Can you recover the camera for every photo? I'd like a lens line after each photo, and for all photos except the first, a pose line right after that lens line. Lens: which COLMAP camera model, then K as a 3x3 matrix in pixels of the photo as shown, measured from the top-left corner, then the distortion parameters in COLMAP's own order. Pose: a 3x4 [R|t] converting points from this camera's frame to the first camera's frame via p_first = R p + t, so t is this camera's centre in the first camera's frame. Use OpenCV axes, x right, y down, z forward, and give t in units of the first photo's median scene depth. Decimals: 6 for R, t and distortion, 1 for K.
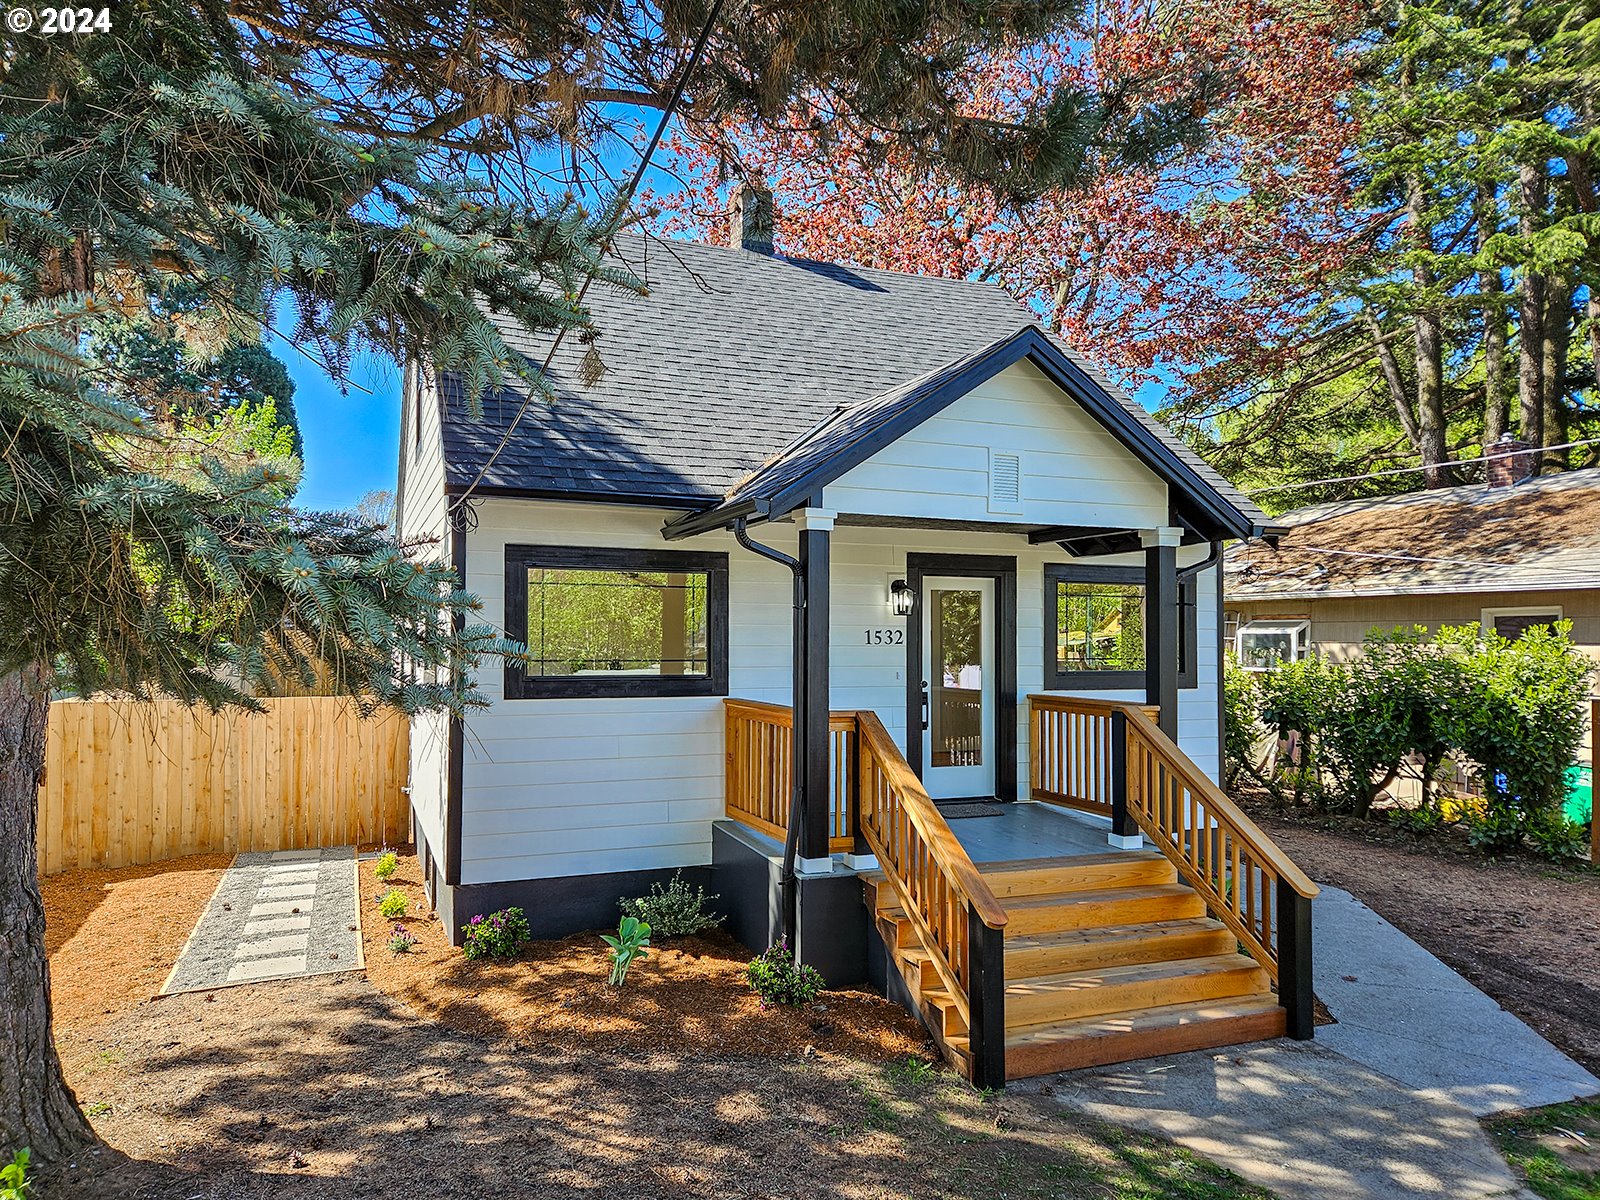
lens RADIAL K [[1128.5, 0, 794.9], [0, 1128.5, 652.6], [0, 0, 1]] dist [0.004038, 0.002110]
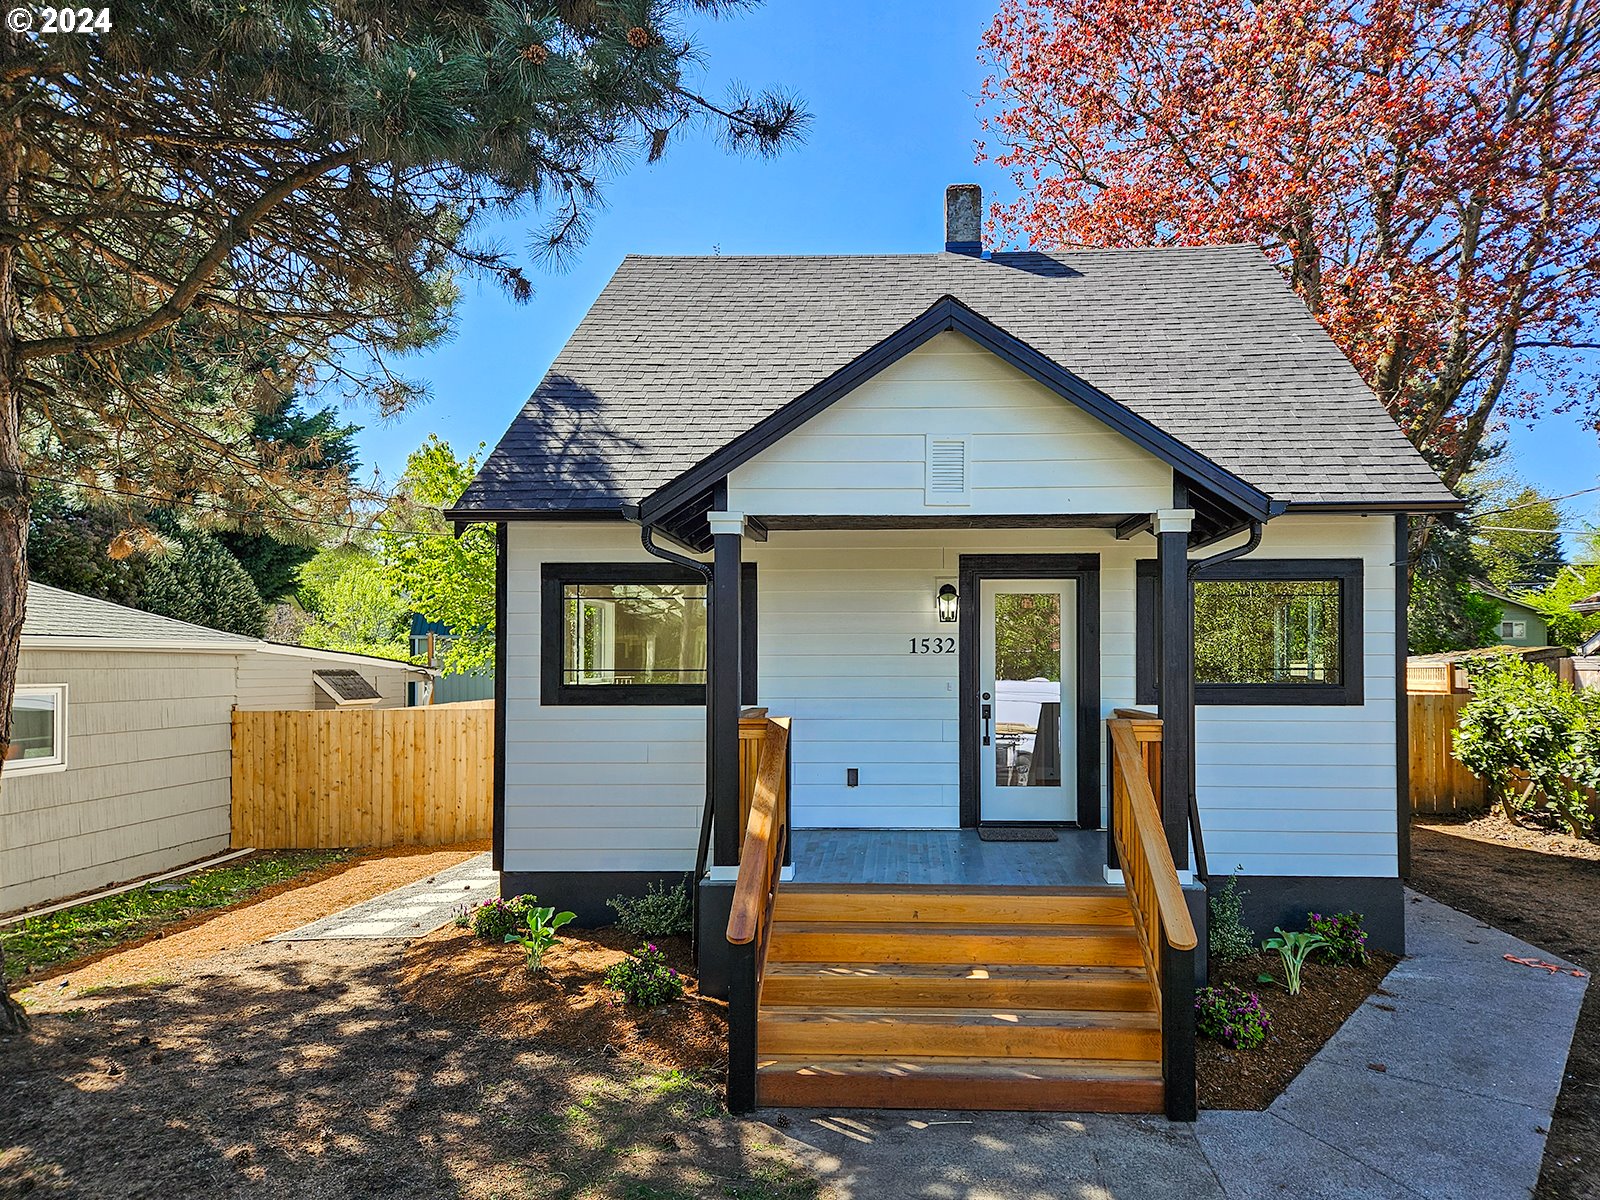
lens RADIAL K [[1128.5, 0, 794.9], [0, 1128.5, 652.6], [0, 0, 1]] dist [0.004038, 0.002110]
pose [[0.898497, -0.010875, -0.438846, 0.377391], [0.002134, 0.999789, -0.020407, 0.010604], [0.438975, 0.017399, 0.898331, 0.101559]]
